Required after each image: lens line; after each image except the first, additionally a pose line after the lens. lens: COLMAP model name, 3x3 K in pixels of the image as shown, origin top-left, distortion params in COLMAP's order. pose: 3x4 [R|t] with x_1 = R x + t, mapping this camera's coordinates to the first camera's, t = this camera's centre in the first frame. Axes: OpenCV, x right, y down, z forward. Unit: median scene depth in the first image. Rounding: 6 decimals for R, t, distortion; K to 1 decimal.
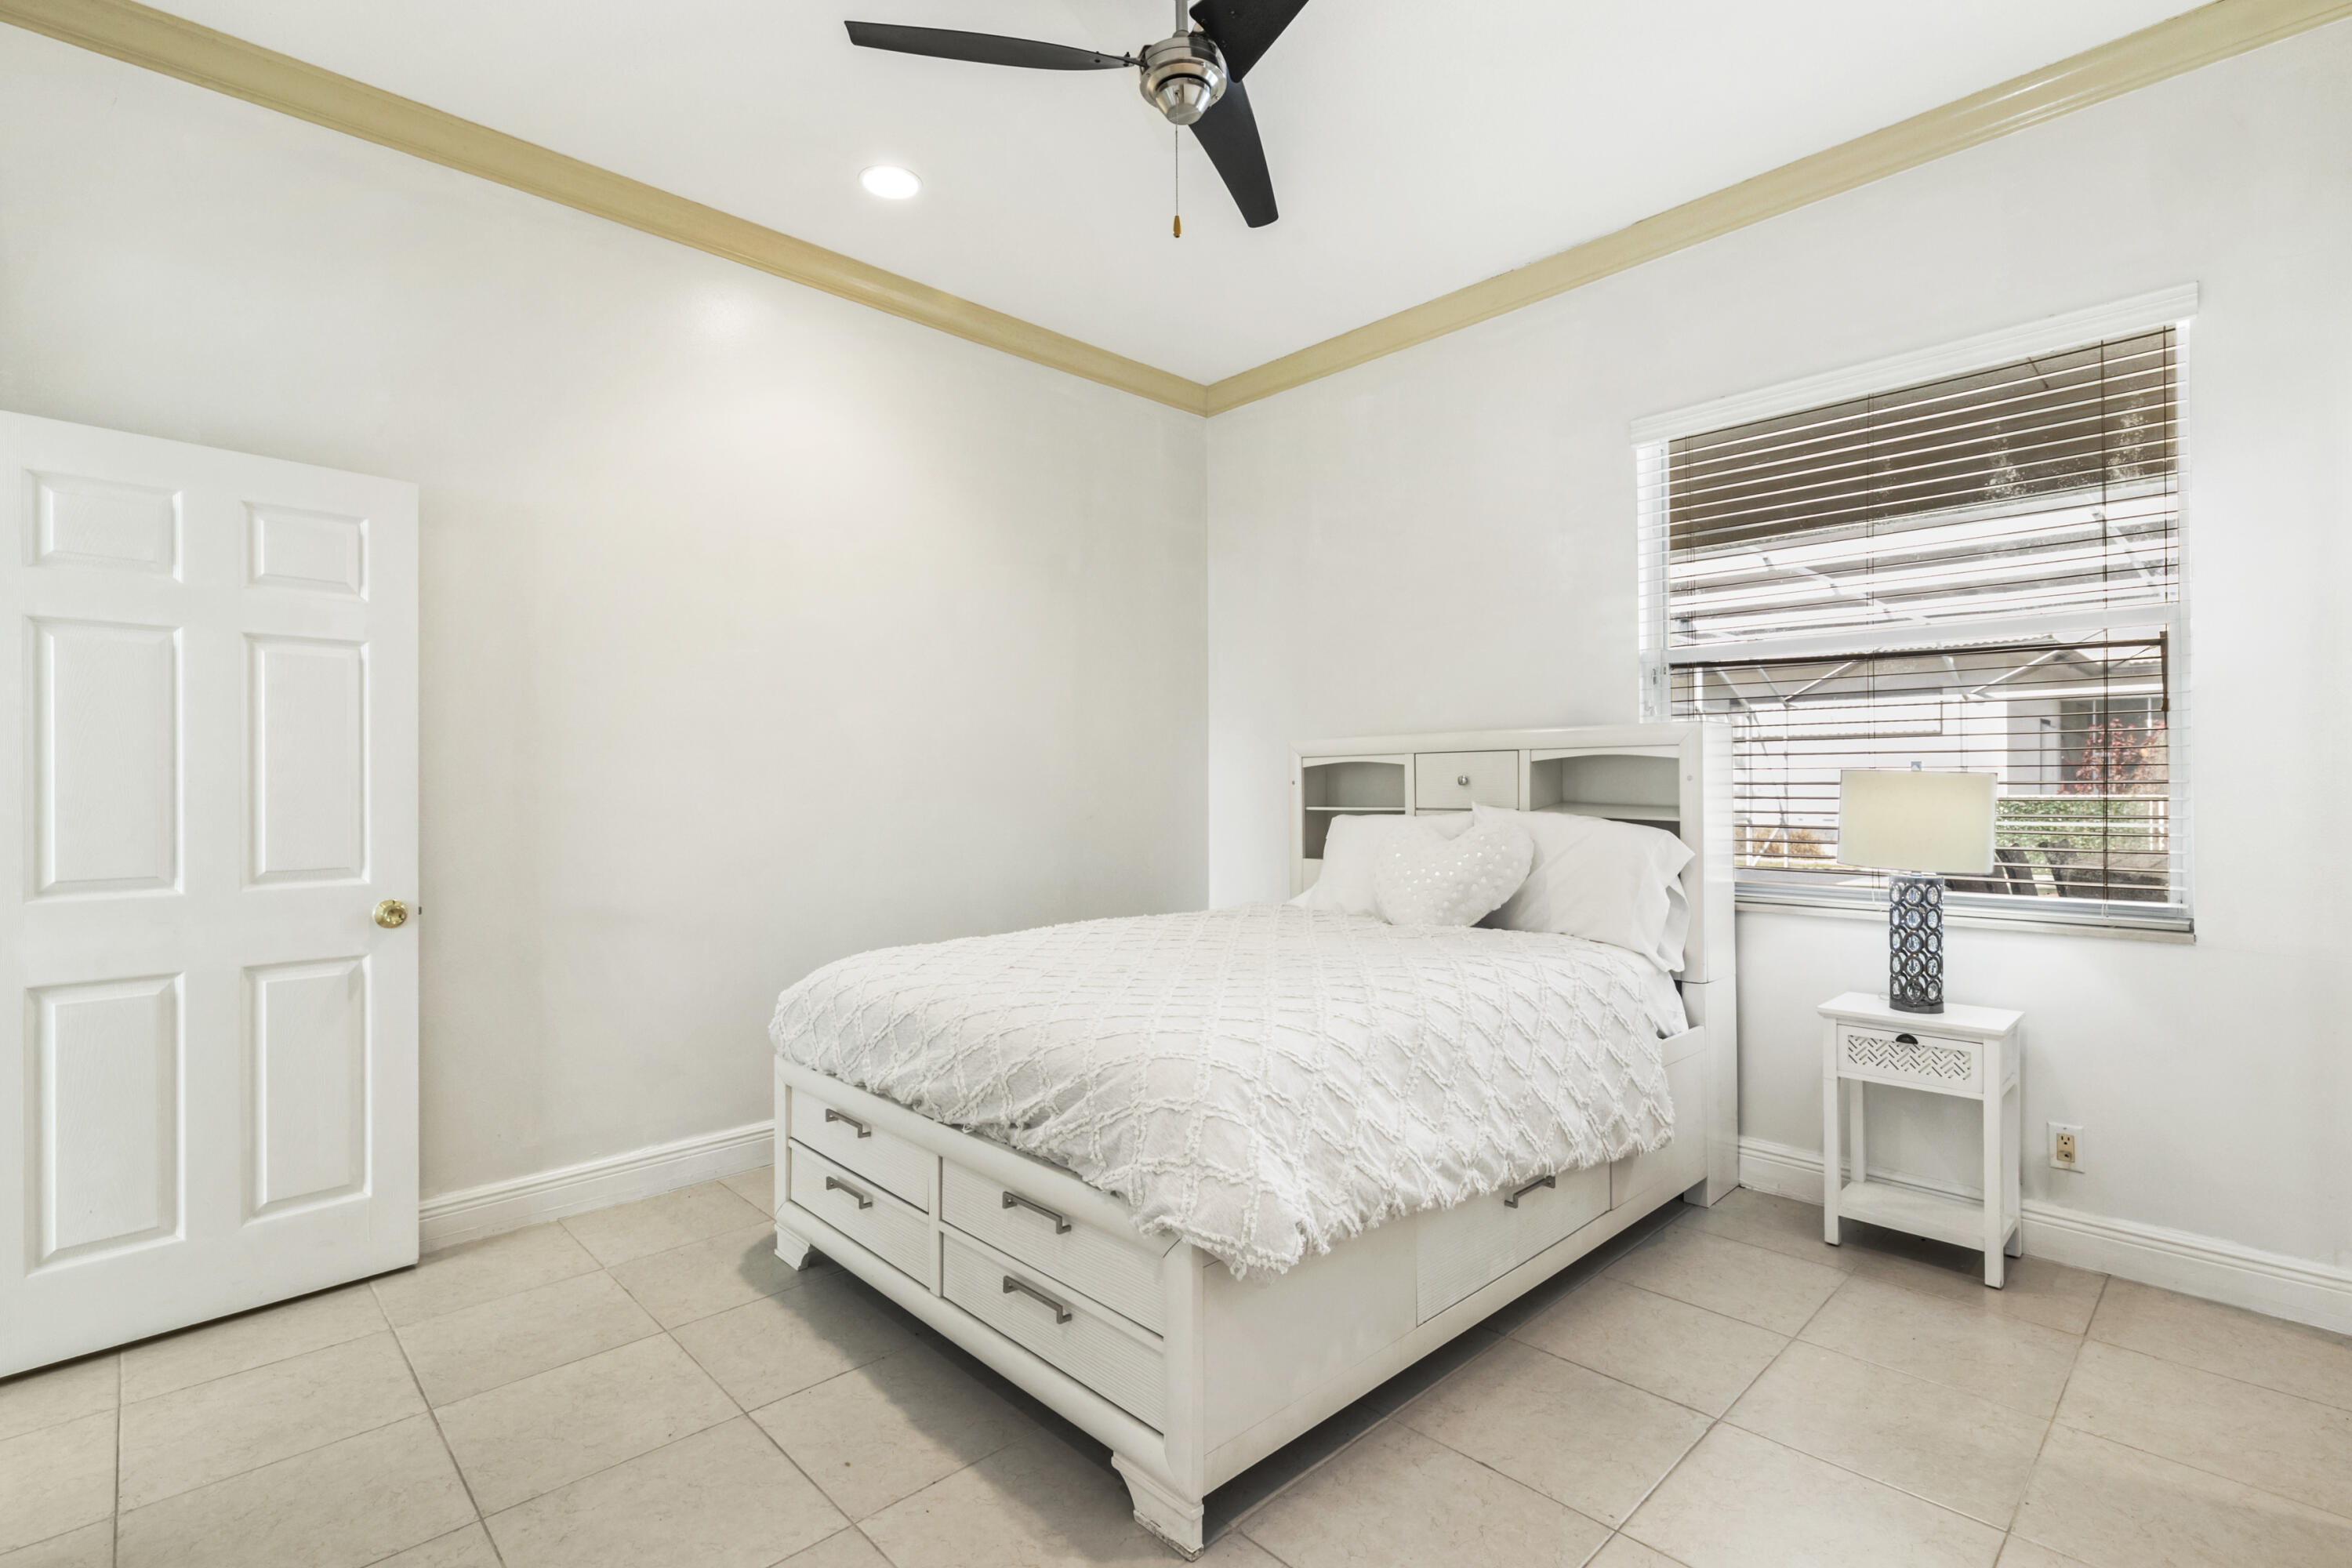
lens RADIAL K [[1061.4, 0, 1176.0], [0, 1061.4, 784.0], [0, 0, 1]] dist [0.057840, 0.000084]
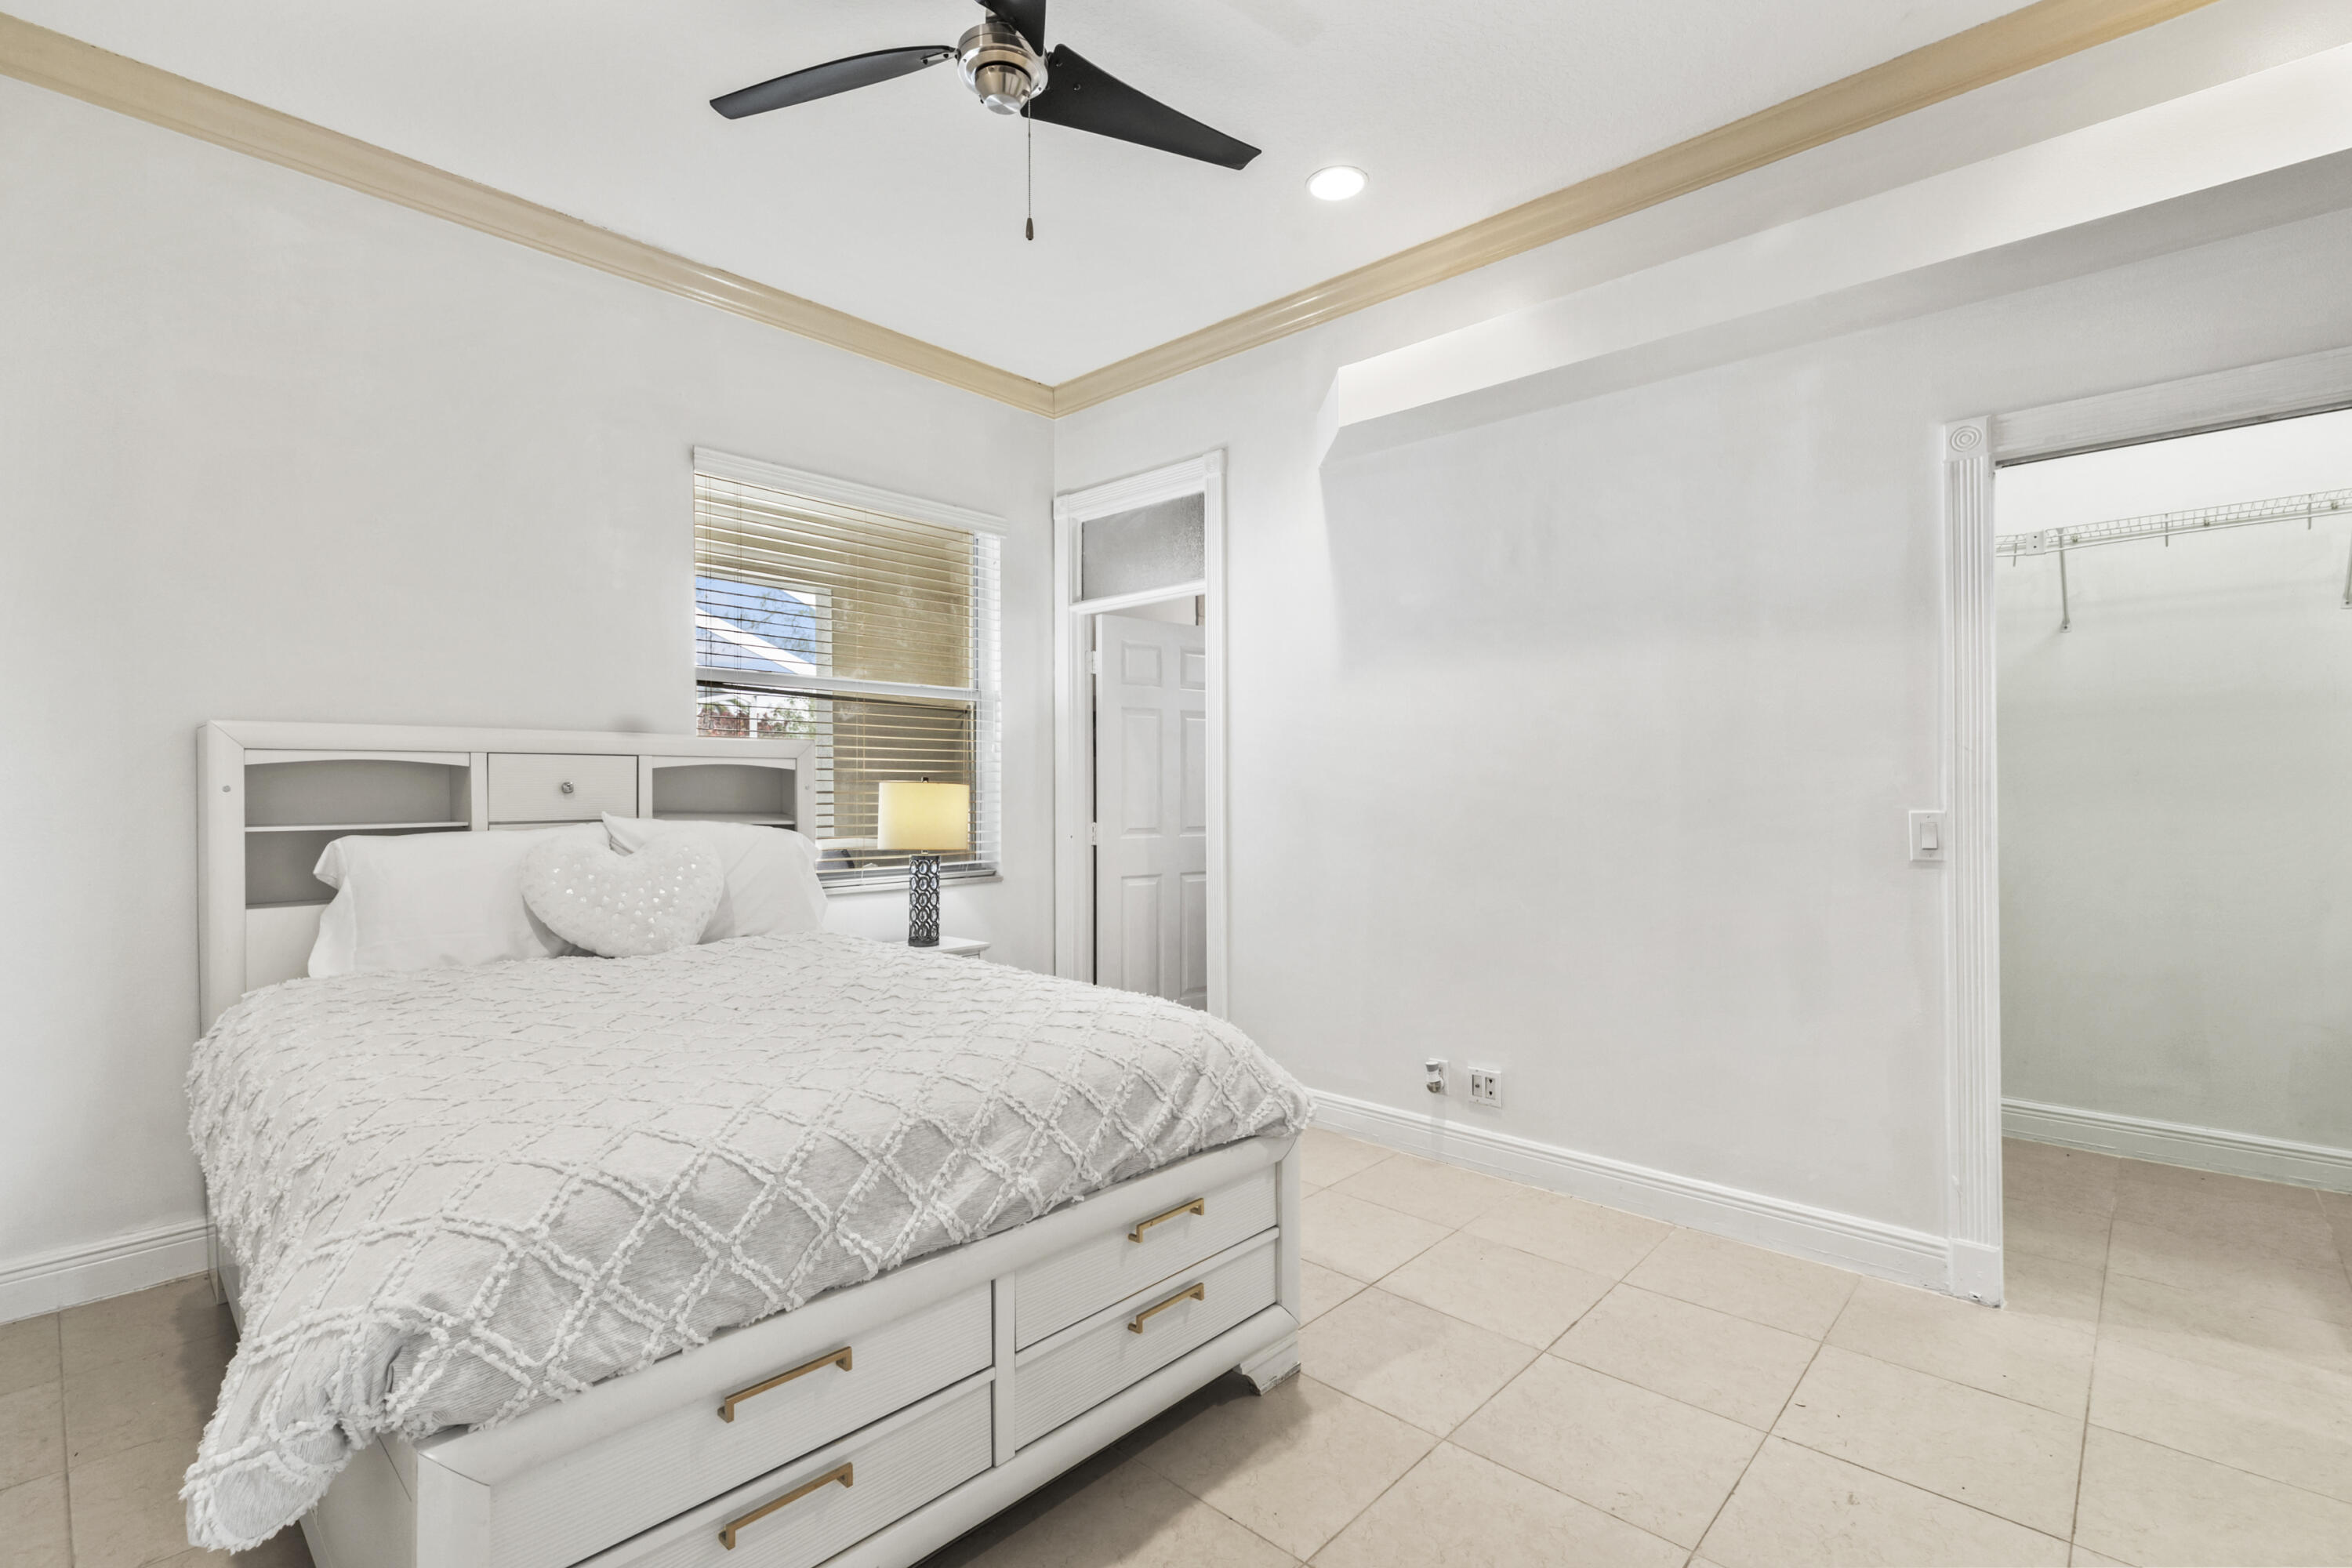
lens RADIAL K [[1079.8, 0, 1176.0], [0, 1079.8, 784.0], [0, 0, 1]] dist [-0.001008, 0.000035]
pose [[-0.058899, 0.020127, 0.998061, -0.870124], [0.010393, 0.999755, -0.019548, 0.022363], [-0.998210, 0.009221, -0.059093, 0.823697]]
